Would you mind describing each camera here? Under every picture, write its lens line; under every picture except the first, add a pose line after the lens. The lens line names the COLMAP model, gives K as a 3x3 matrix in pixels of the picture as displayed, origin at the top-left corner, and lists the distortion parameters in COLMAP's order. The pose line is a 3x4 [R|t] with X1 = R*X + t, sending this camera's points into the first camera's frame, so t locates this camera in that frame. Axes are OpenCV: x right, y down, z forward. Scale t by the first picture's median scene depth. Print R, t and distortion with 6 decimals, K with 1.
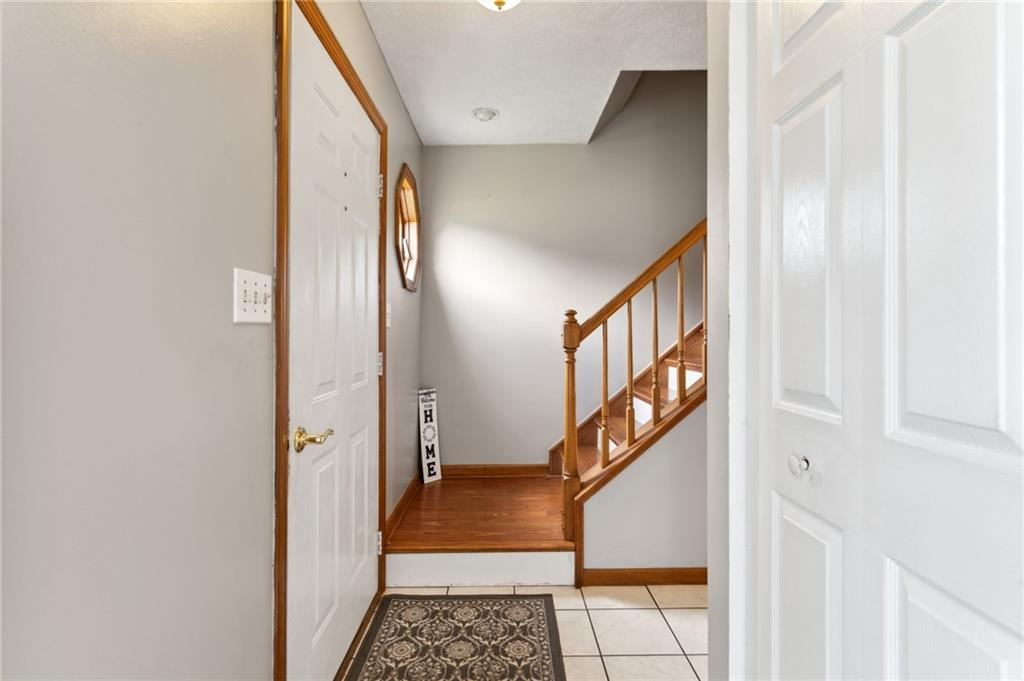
lens RADIAL K [[492.0, 0, 512.0], [0, 492.0, 340.5], [0, 0, 1]] dist [0.000146, -0.000004]
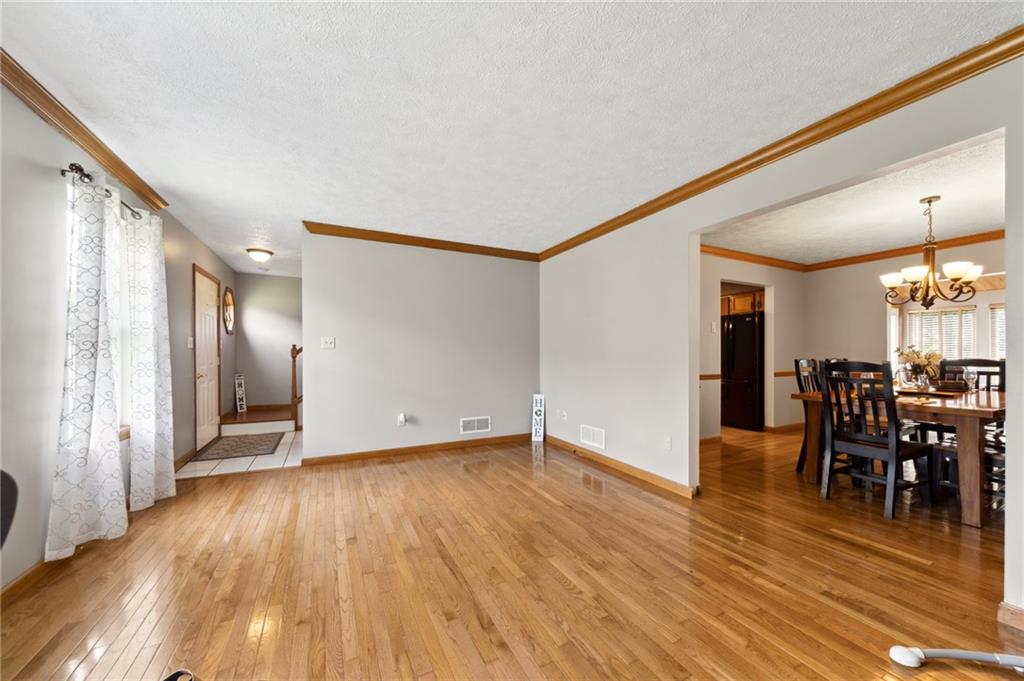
lens RADIAL K [[371.7, 0, 516.0], [0, 371.7, 355.7], [0, 0, 1]] dist [-0.001529, -0.000188]
pose [[0.899213, -0.005378, 0.437477, 0.276094], [0.001297, 0.999953, 0.009627, -0.008905], [-0.437509, -0.008089, 0.899178, -1.348691]]
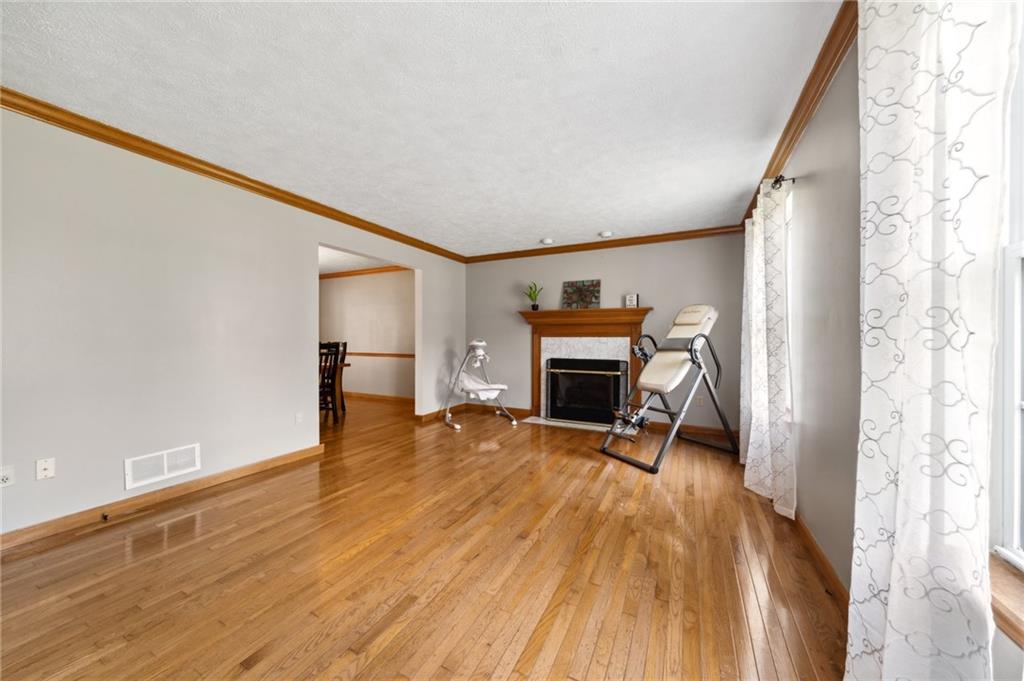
lens RADIAL K [[354.1, 0, 512.0], [0, 354.1, 340.5], [0, 0, 1]] dist [-0.034141, -0.000041]
pose [[-0.888605, -0.001606, 0.458670, -0.311824], [-0.001086, 0.999998, 0.001397, 0.013962], [-0.458672, 0.000743, -0.888605, 1.888713]]
